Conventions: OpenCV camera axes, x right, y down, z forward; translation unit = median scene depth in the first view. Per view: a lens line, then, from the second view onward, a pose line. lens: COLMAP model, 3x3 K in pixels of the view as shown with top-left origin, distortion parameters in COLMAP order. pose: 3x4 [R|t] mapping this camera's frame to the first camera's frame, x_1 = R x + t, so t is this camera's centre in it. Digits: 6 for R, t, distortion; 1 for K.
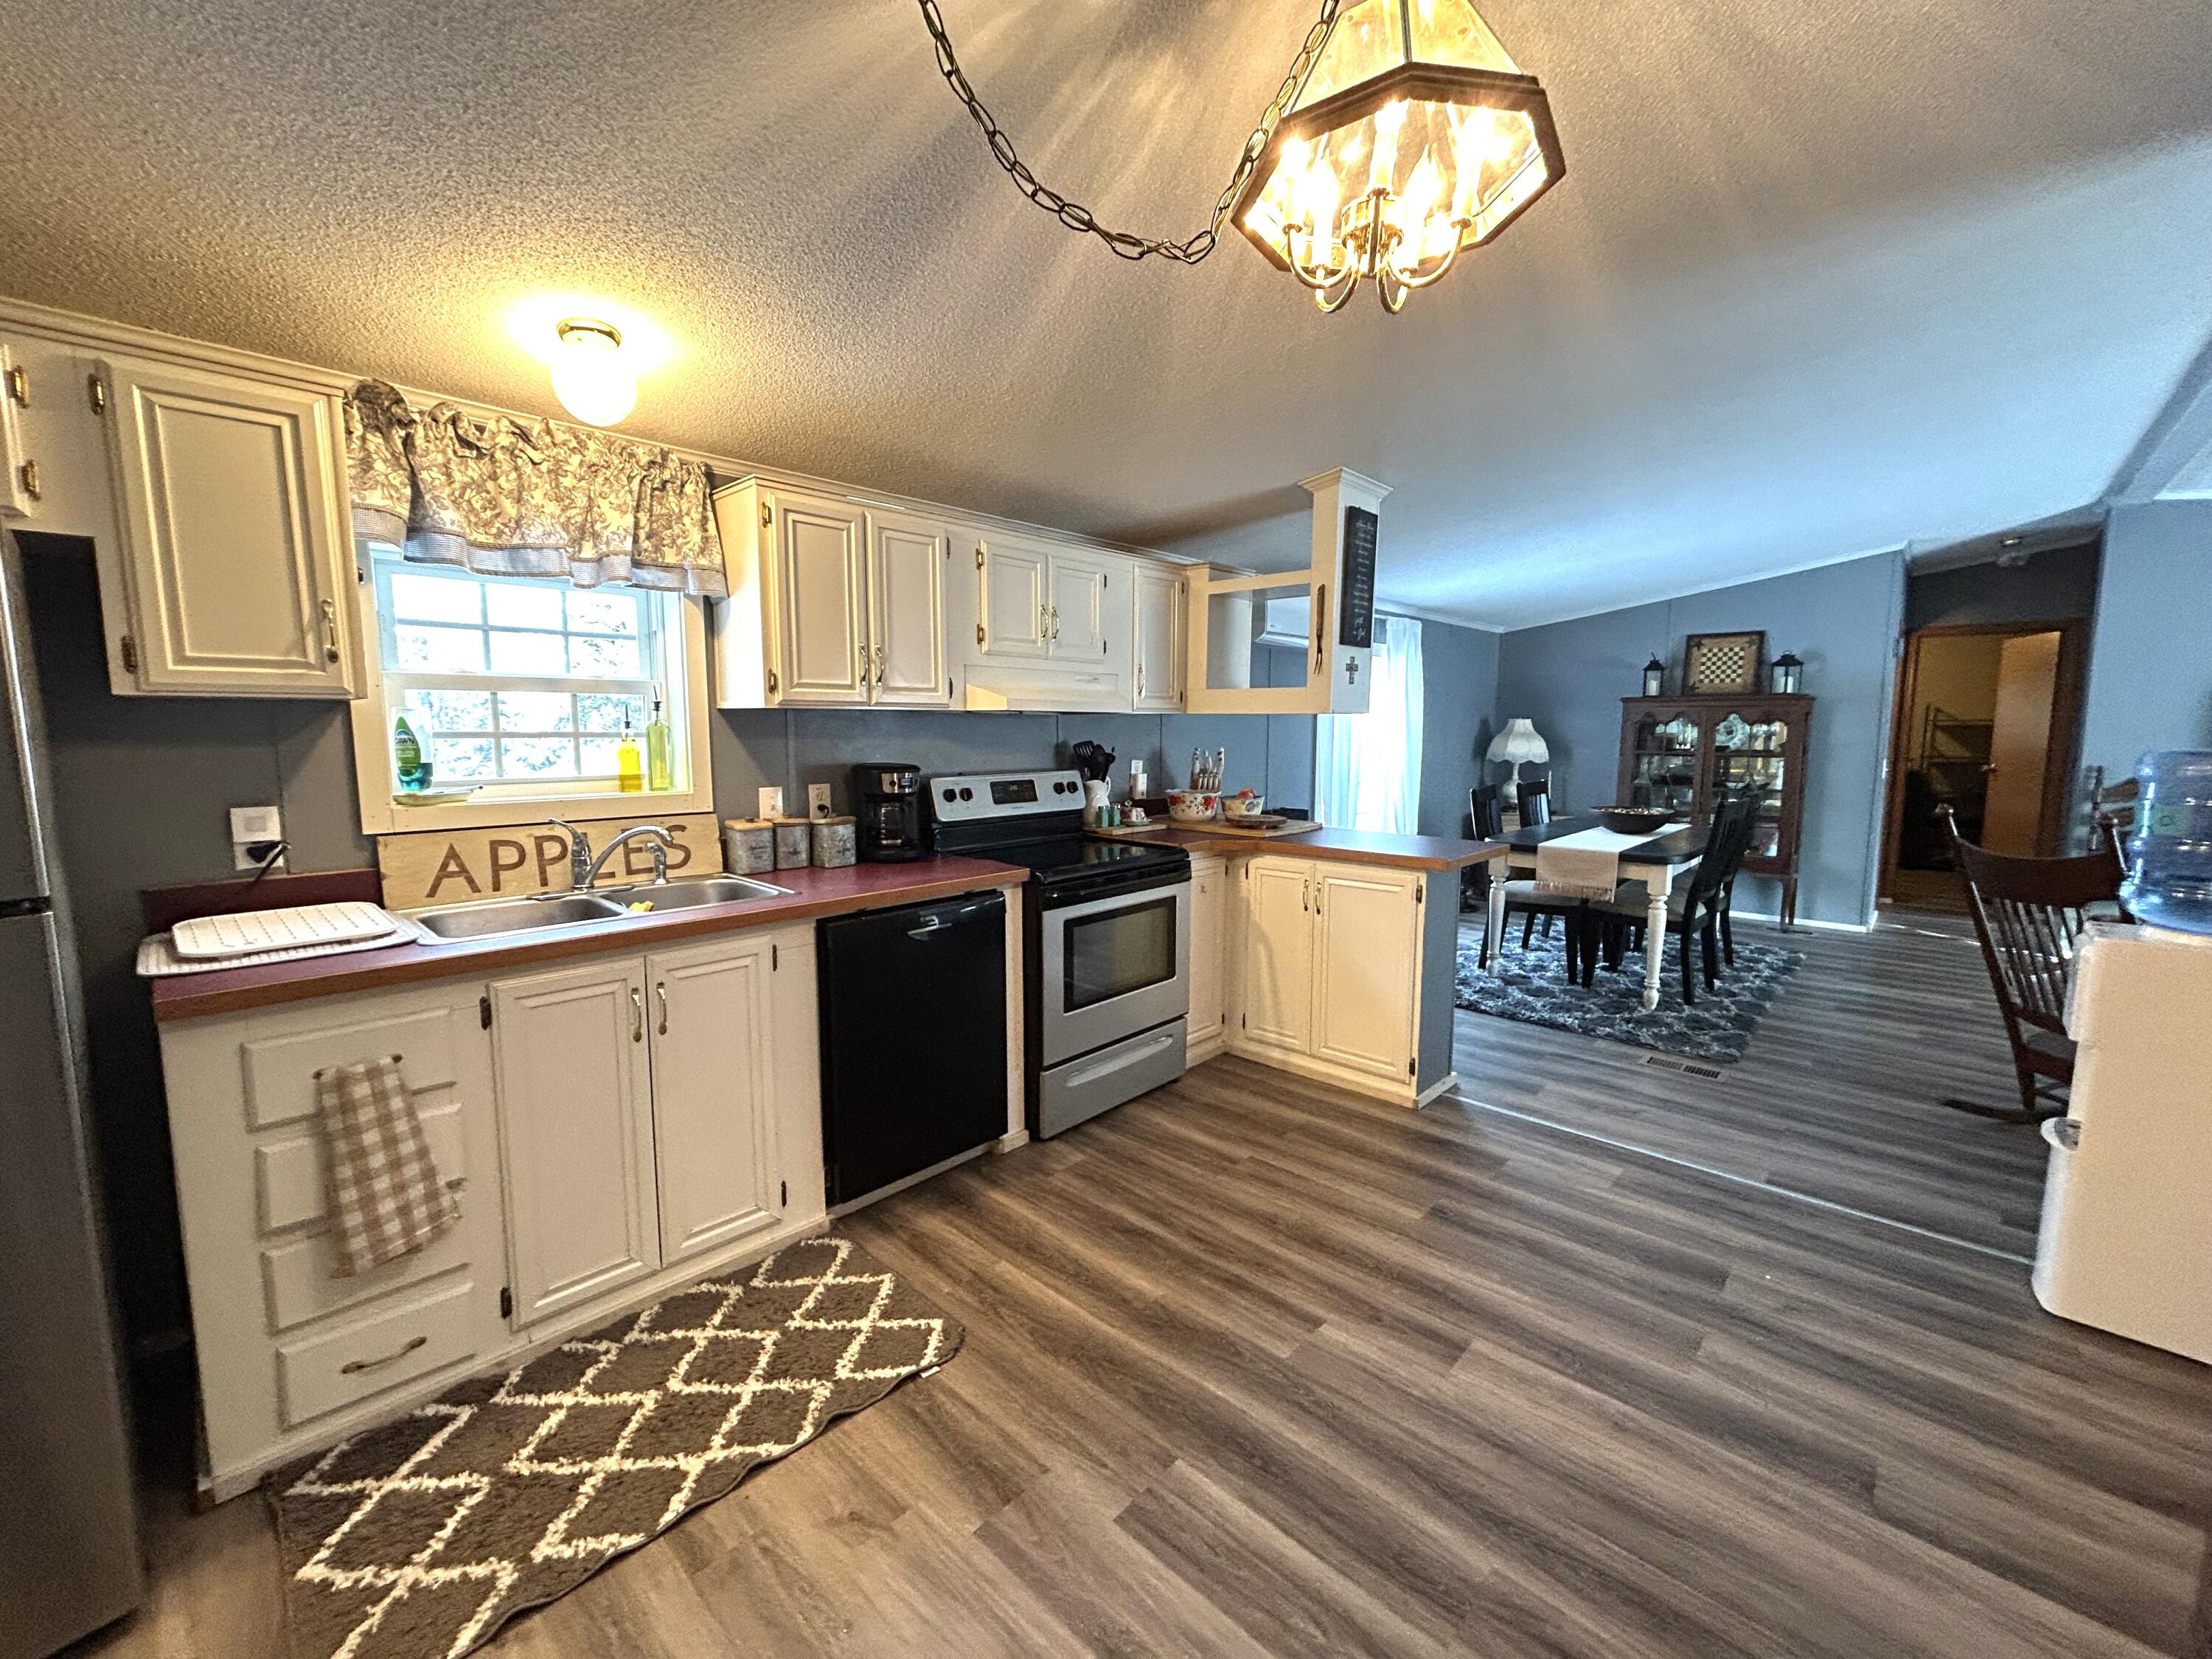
lens RADIAL K [[892.4, 0, 1103.7], [0, 892.4, 825.1], [0, 0, 1]] dist [0.000801, 0.000778]
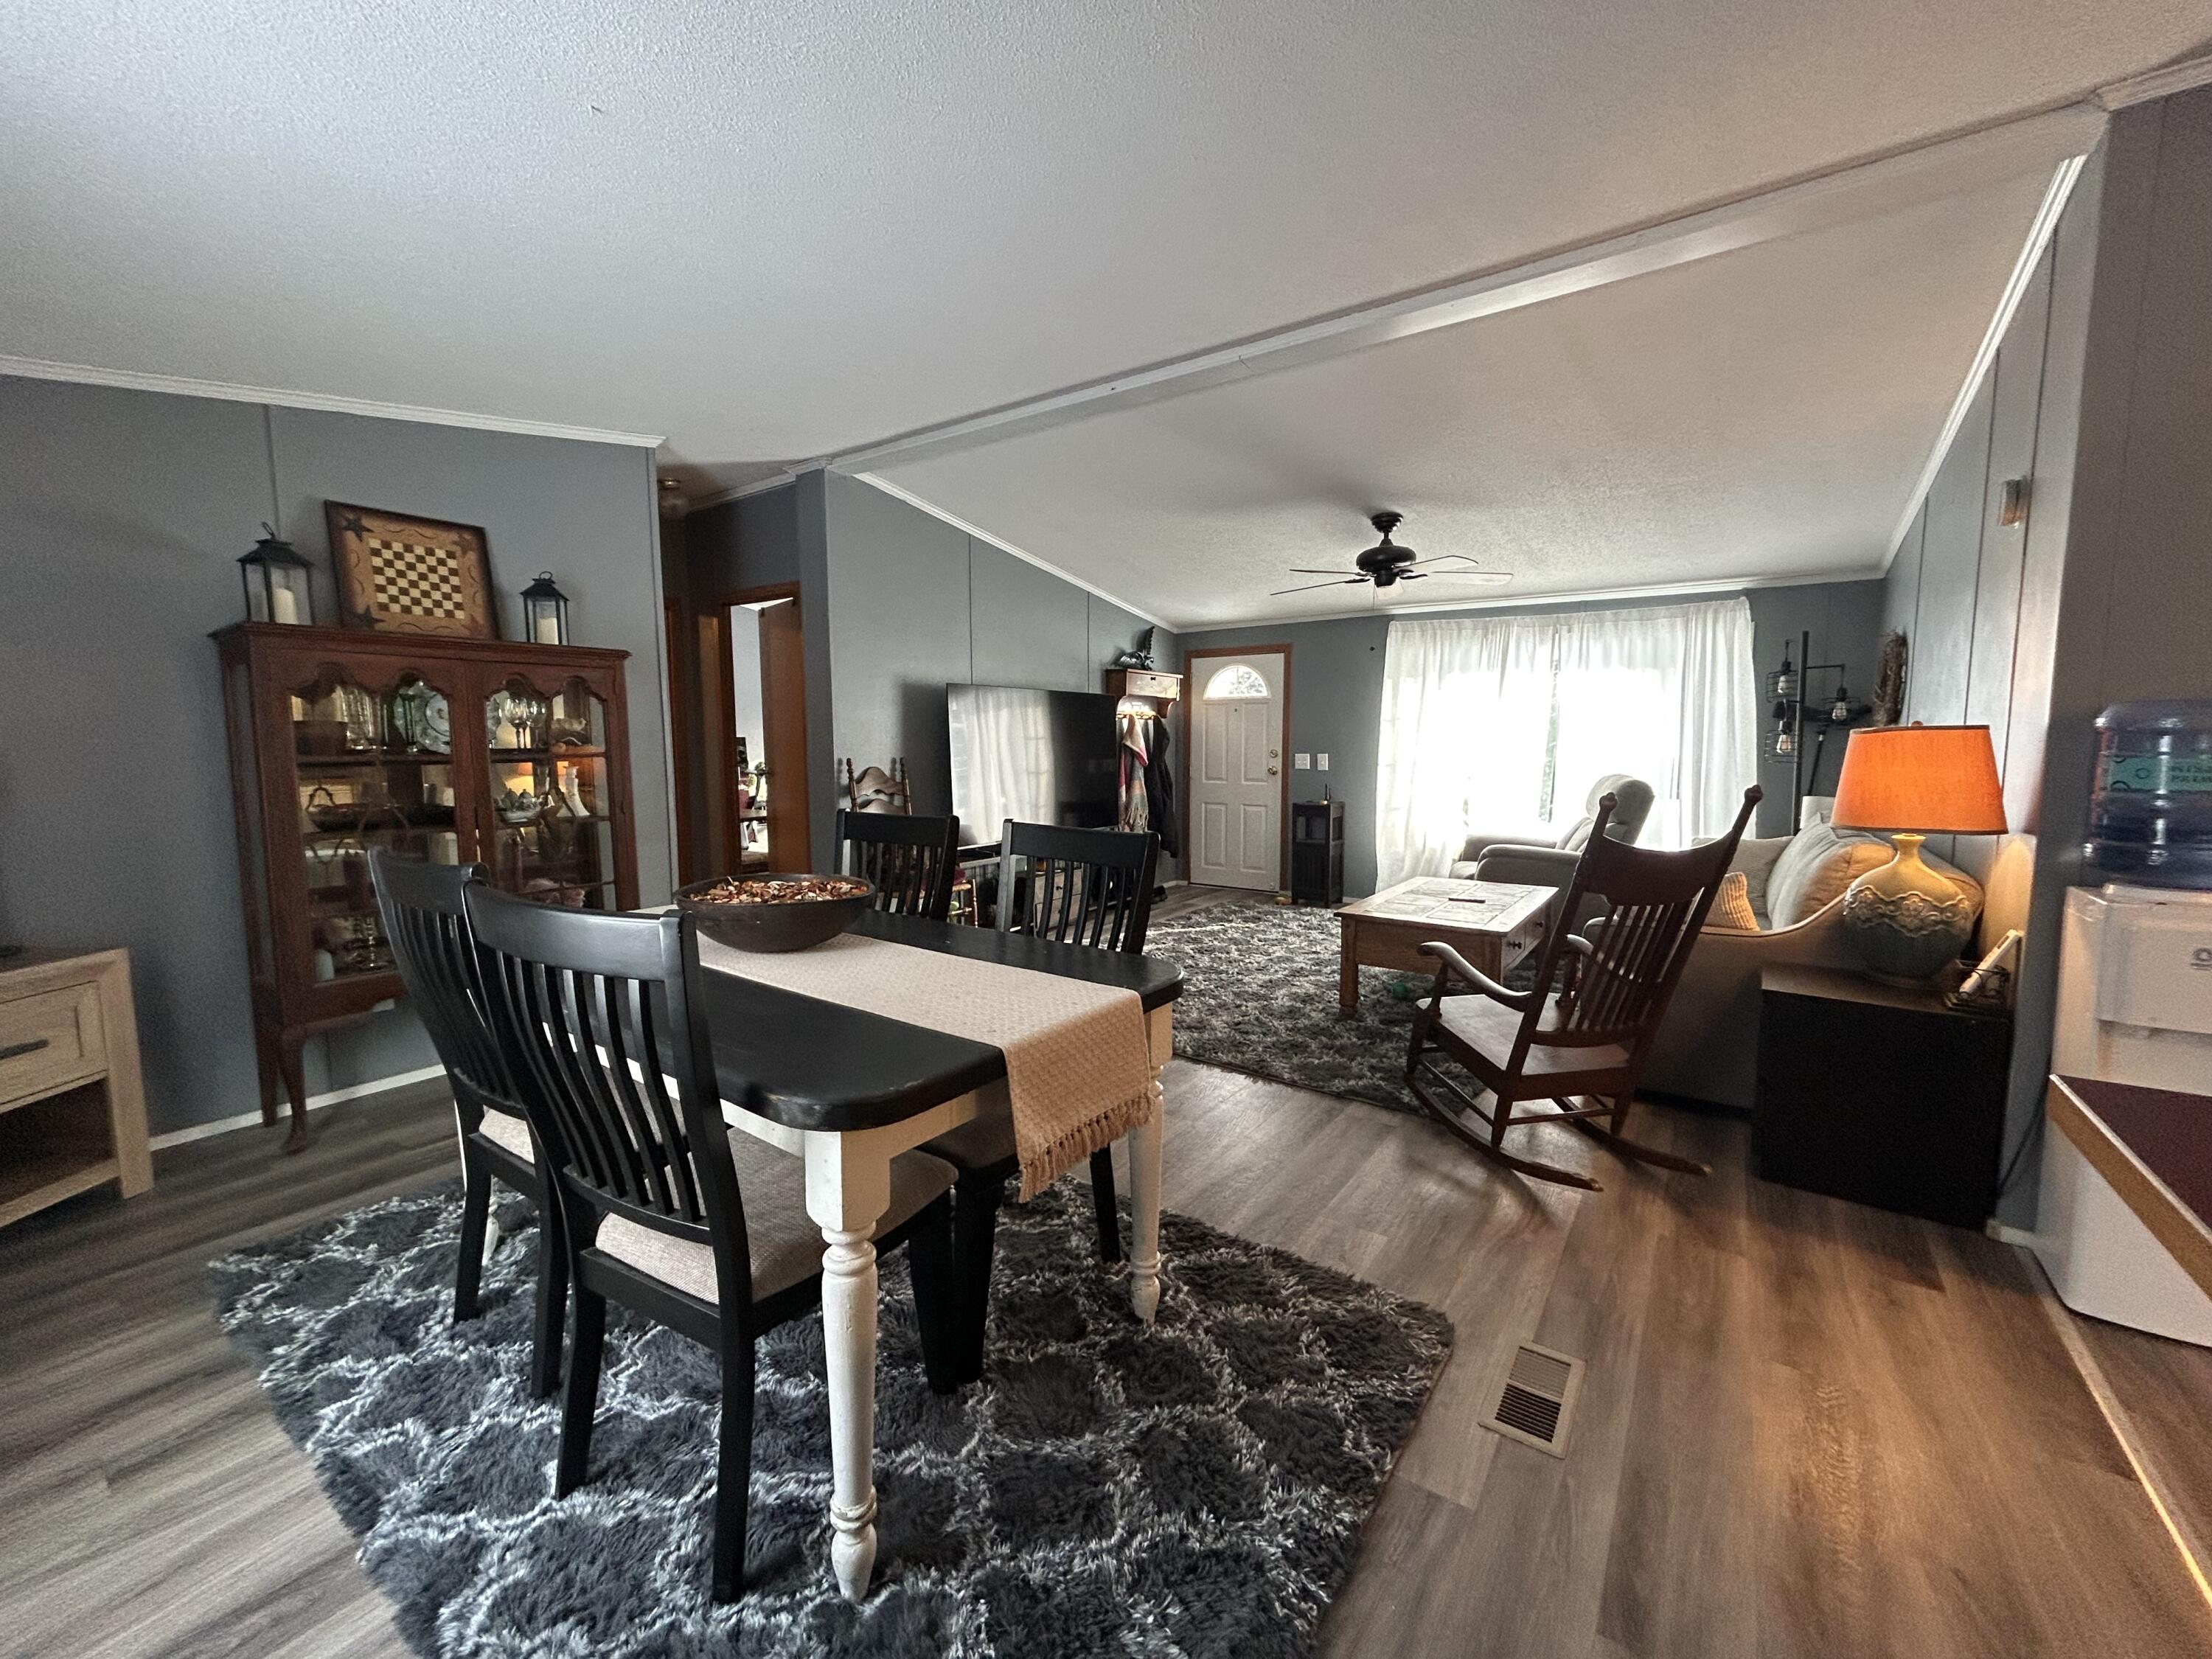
lens RADIAL K [[888.3, 0, 1106.0], [0, 888.3, 829.5], [0, 0, 1]] dist [-0.034352, 0.017576]
pose [[-0.150372, -0.102246, 0.983328, 0.304469], [0.104279, 0.987449, 0.118621, -0.127754], [-0.983114, 0.120378, -0.137823, 1.515077]]
